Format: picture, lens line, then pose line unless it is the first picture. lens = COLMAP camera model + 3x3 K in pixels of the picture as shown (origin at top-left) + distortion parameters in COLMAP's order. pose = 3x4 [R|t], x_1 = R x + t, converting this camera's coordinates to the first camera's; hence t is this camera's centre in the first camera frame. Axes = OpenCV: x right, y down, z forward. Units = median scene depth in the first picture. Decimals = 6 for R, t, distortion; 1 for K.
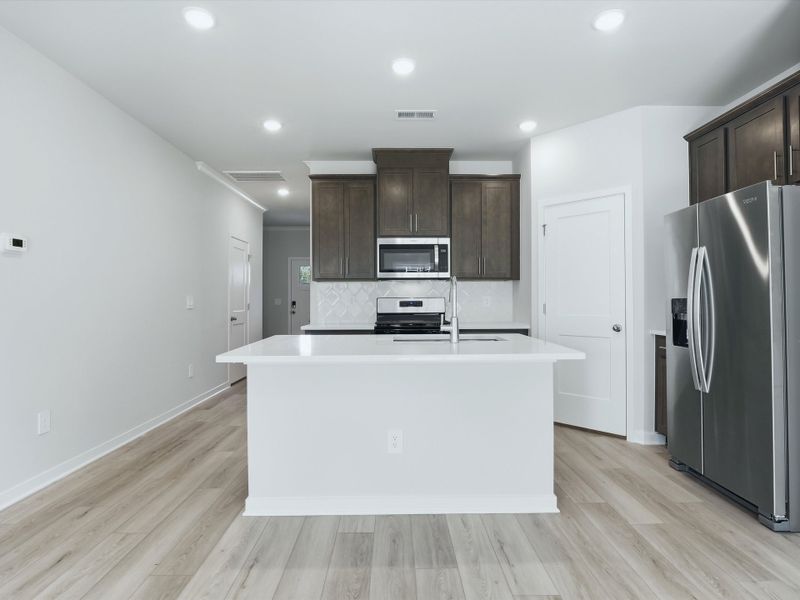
lens RADIAL K [[438.4, 0, 401.8], [0, 438.4, 307.2], [0, 0, 1]] dist [0.010819, -0.001635]
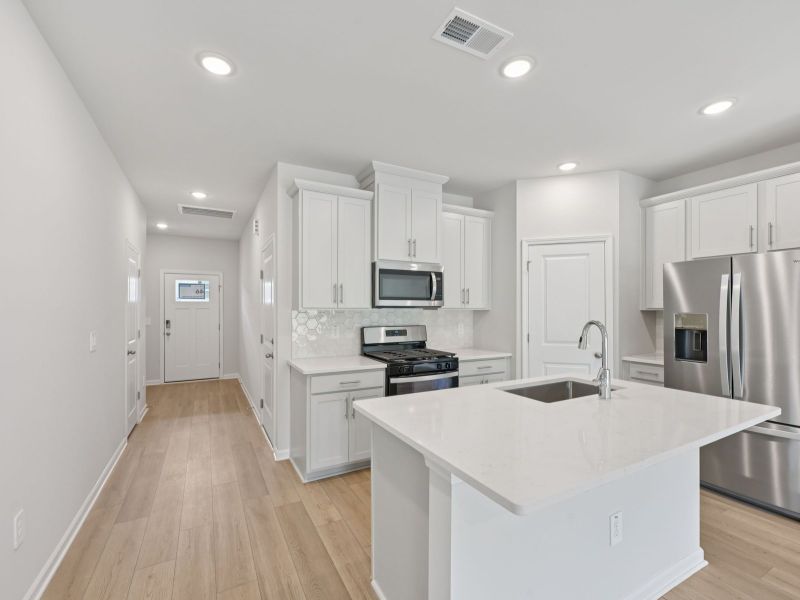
lens RADIAL K [[360.4, 0, 399.9], [0, 360.4, 304.4], [0, 0, 1]] dist [0.004403, -0.000278]
pose [[0.887315, 0.015595, 0.460899, -0.349649], [-0.000352, 0.999451, -0.033140, -0.045709], [-0.461163, 0.029243, 0.886833, 0.327401]]
